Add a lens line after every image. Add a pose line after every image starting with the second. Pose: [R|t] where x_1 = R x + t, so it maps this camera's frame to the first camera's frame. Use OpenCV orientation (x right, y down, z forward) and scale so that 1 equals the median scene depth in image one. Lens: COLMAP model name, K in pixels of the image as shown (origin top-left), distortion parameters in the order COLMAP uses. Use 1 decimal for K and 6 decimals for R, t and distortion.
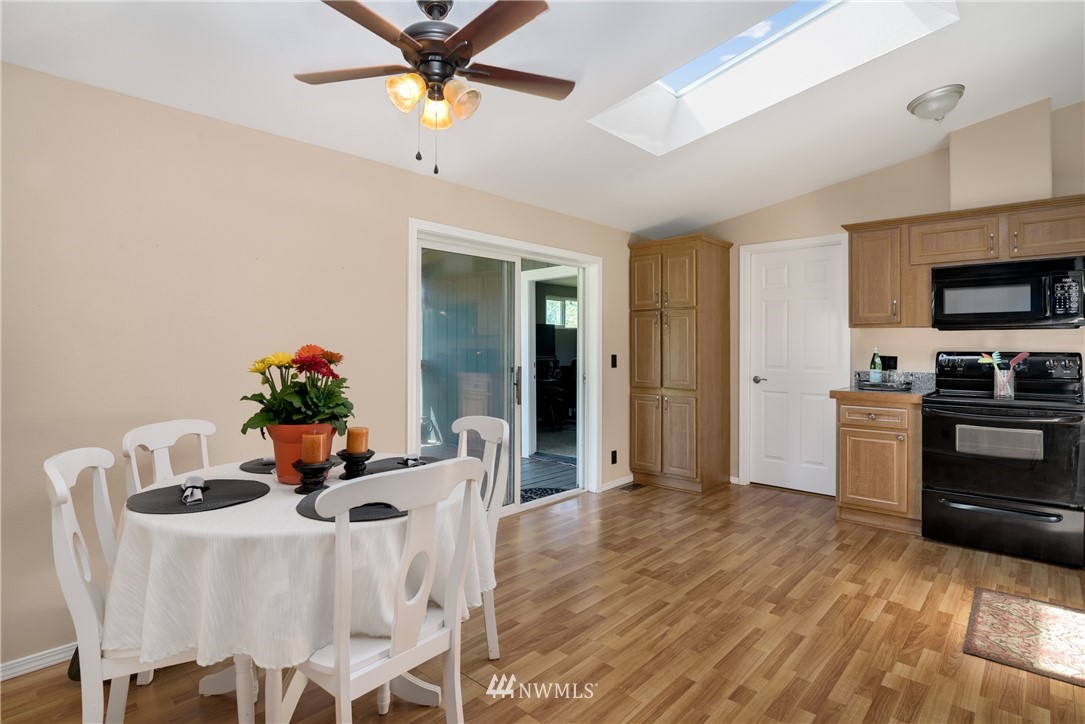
lens RADIAL K [[542.1, 0, 542.4], [0, 542.1, 349.9], [0, 0, 1]] dist [-0.000145, 0.000017]
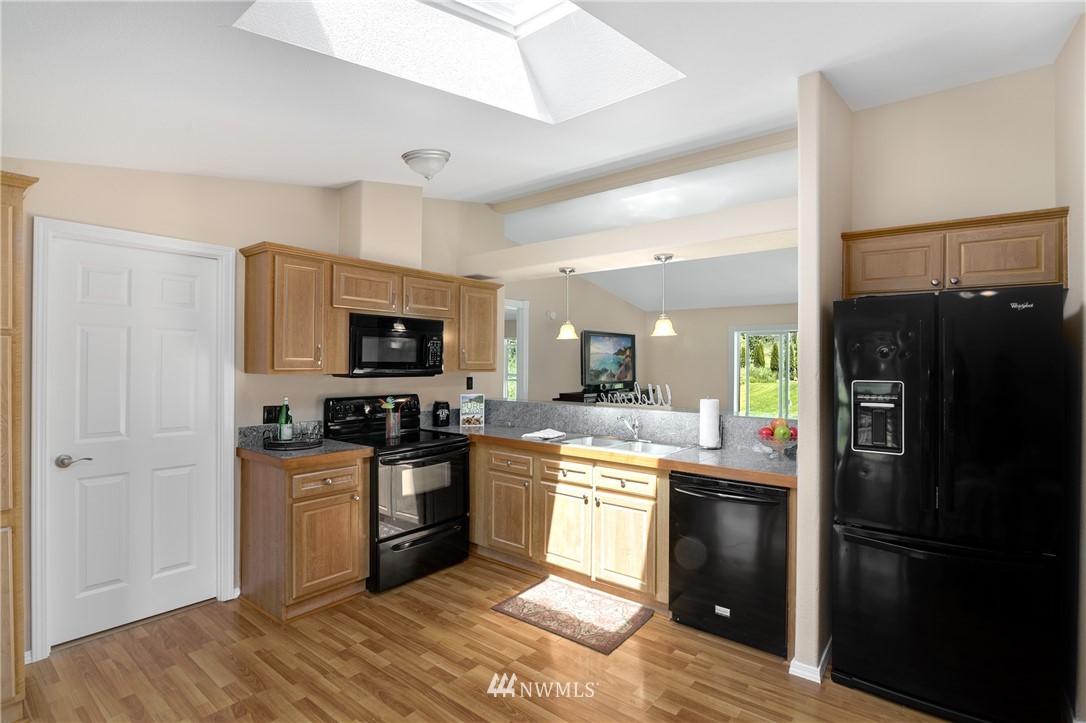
lens RADIAL K [[523.1, 0, 543.0], [0, 523.1, 361.5], [0, 0, 1]] dist [-0.017170, 0.000283]
pose [[-0.070194, -0.002140, 0.997531, -0.266251], [-0.002145, 0.999996, 0.001994, -0.077181], [-0.997531, -0.002000, -0.070199, 0.820300]]
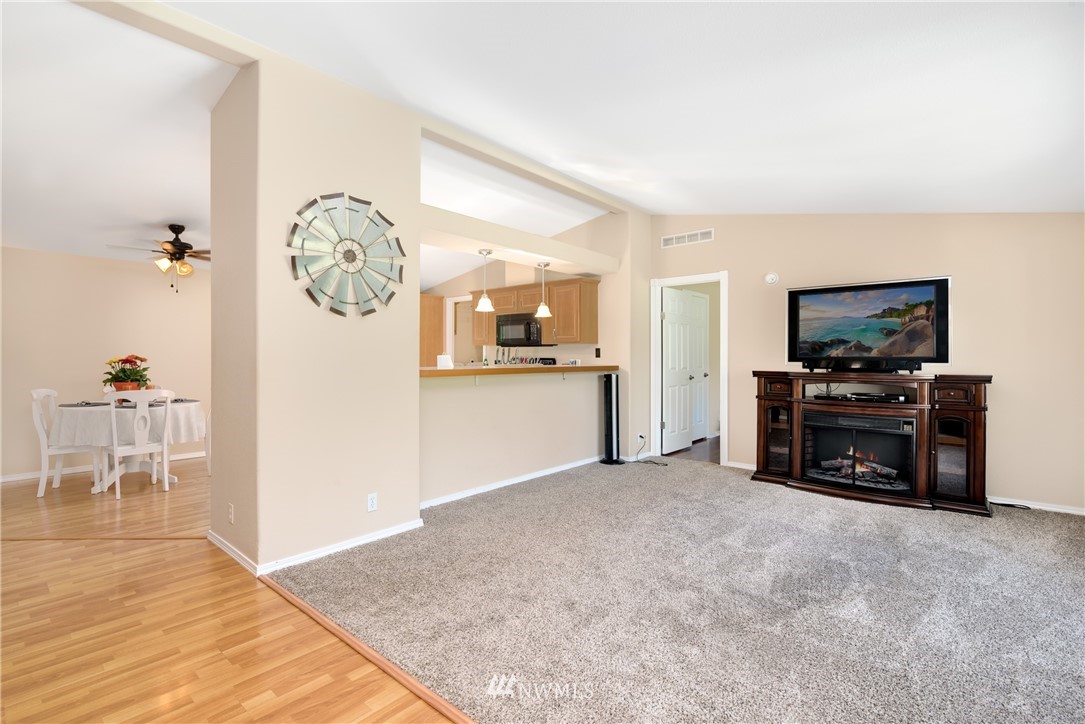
lens RADIAL K [[504.8, 0, 542.5], [0, 504.8, 362.0], [0, 0, 1]] dist [-0.000758, -0.000209]
pose [[0.999326, -0.001054, 0.036706, 0.899023], [0.000910, 0.999992, 0.003935, 0.011647], [-0.036709, -0.003899, 0.999318, -0.939945]]
